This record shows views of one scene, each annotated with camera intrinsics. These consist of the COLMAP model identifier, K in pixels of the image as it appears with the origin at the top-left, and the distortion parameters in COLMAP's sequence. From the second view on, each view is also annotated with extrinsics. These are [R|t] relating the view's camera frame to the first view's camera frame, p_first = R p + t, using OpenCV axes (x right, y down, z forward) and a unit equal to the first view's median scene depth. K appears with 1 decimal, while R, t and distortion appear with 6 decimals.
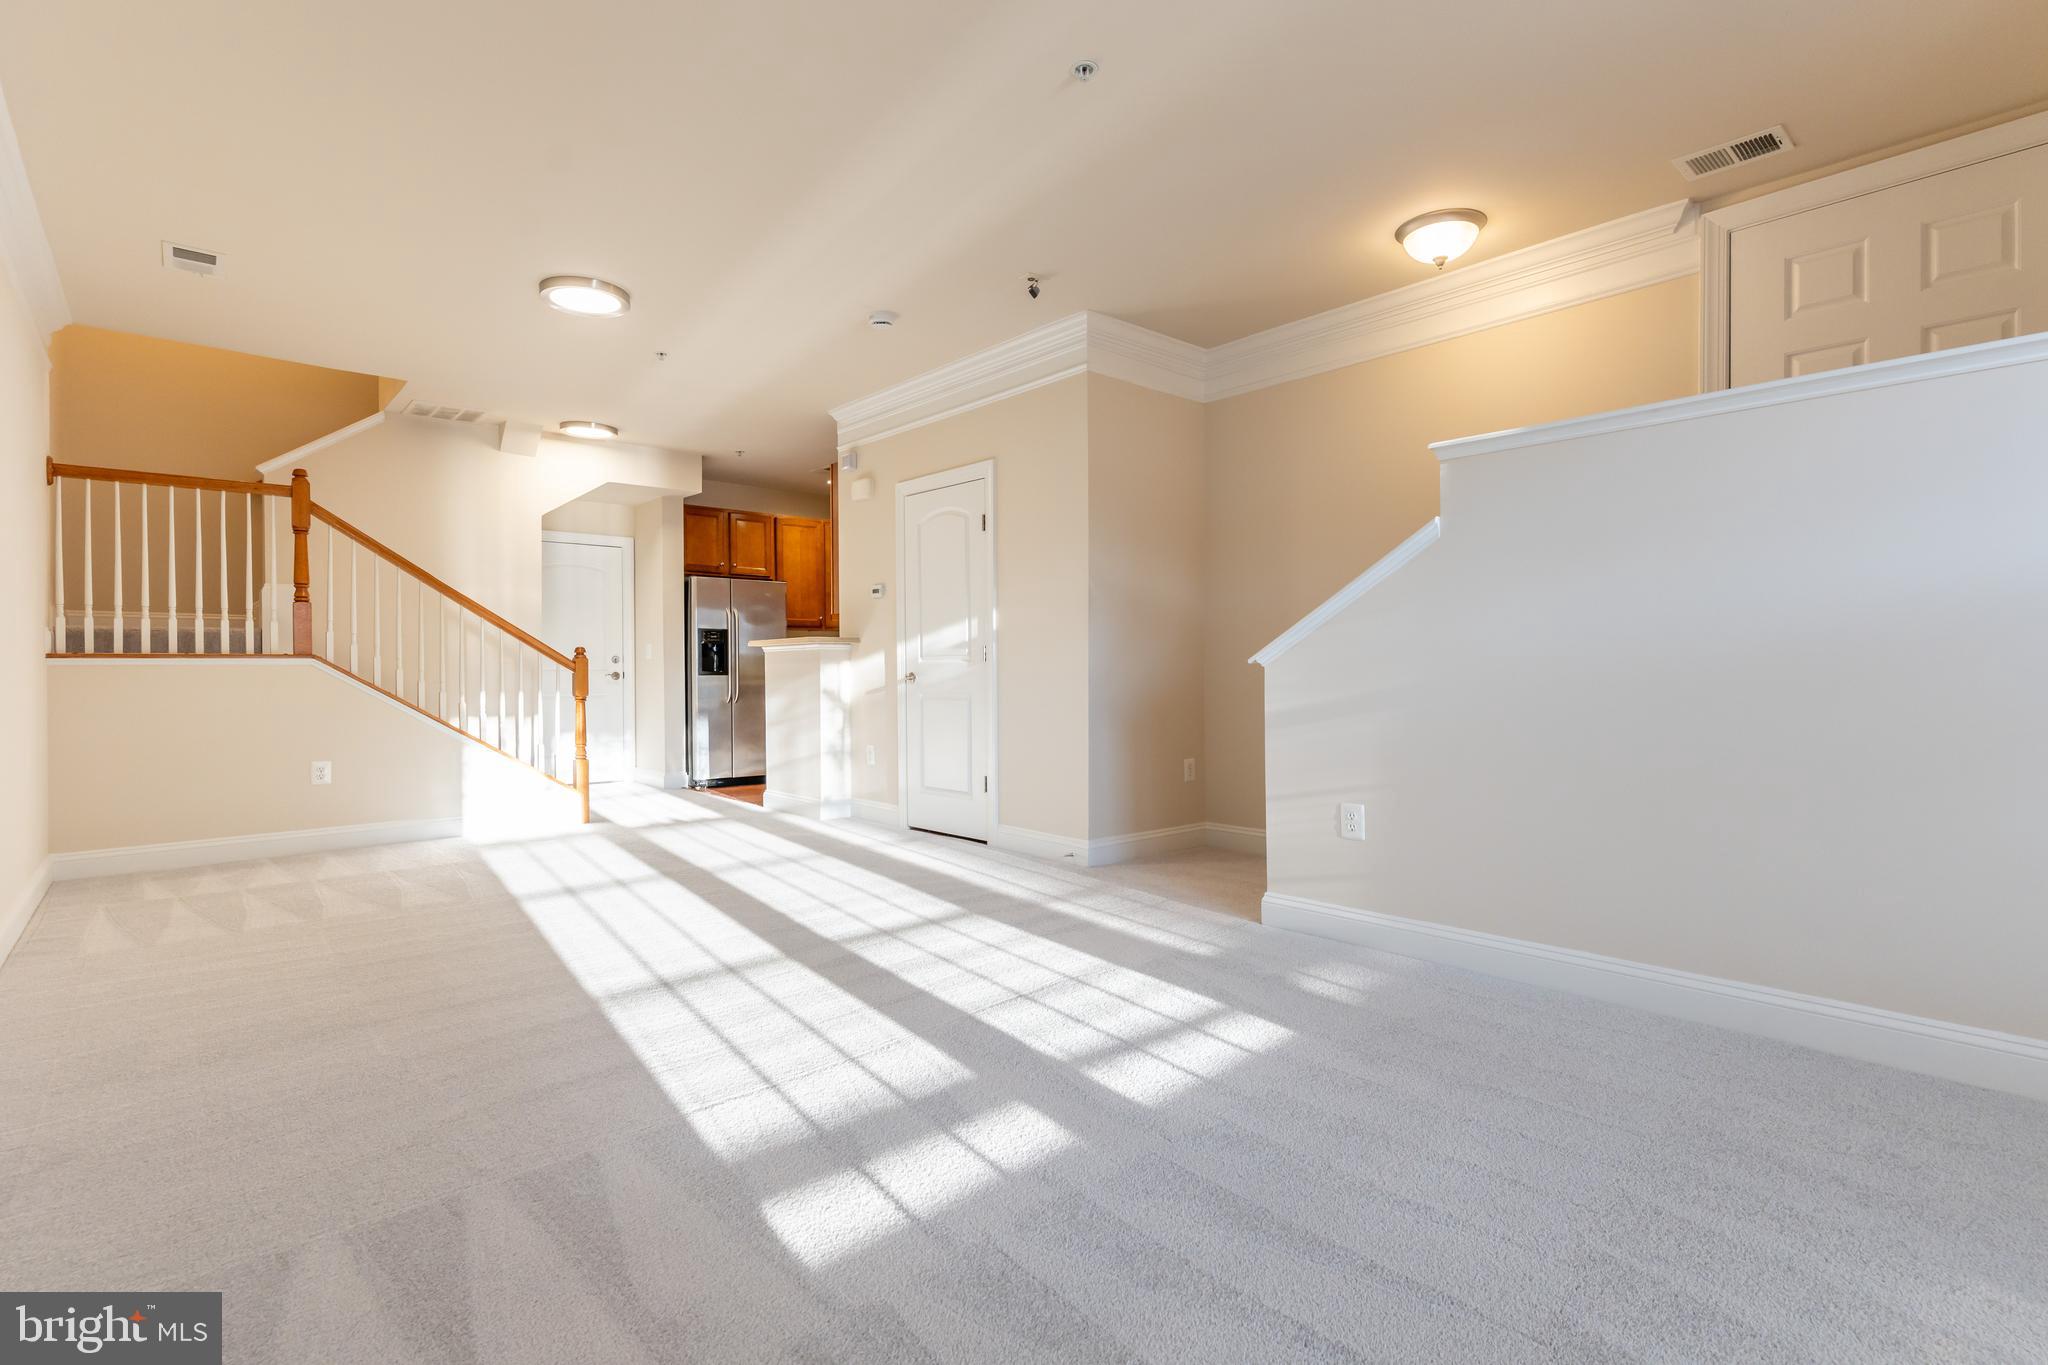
lens RADIAL K [[942.5, 0, 1023.0], [0, 942.5, 677.6], [0, 0, 1]] dist [-0.000872, -0.016044]
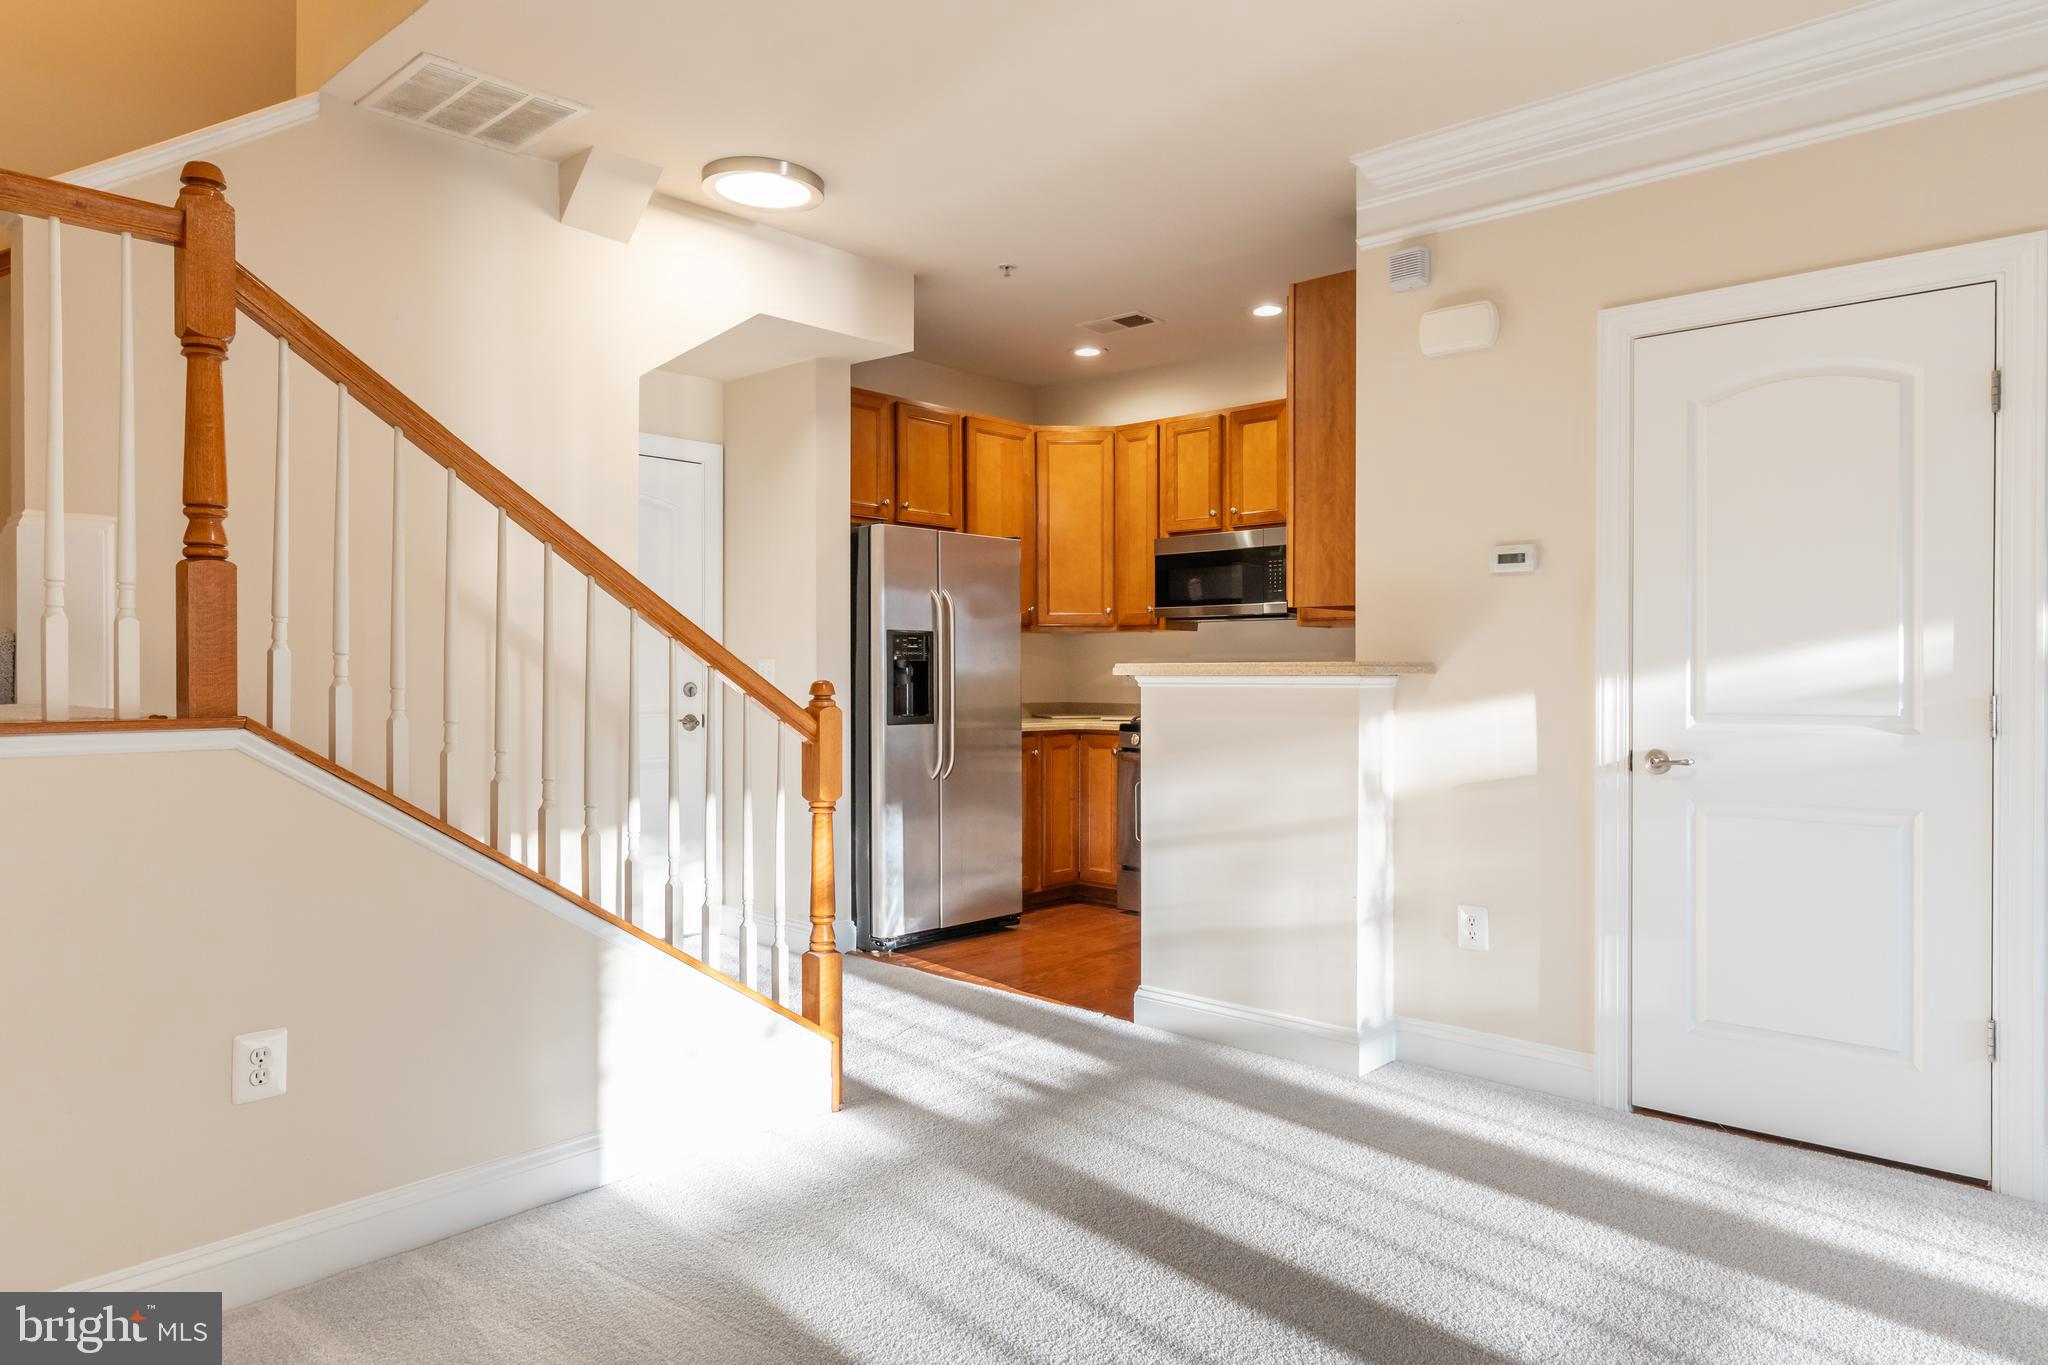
lens RADIAL K [[1260.5, 0, 1024.4], [0, 1260.5, 679.8], [0, 0, 1]] dist [0.000591, -0.000988]
pose [[0.994811, 0.006219, 0.101552, -0.441541], [-0.006117, 0.999980, -0.001316, -0.033132], [-0.101559, 0.000688, 0.994829, 0.439140]]
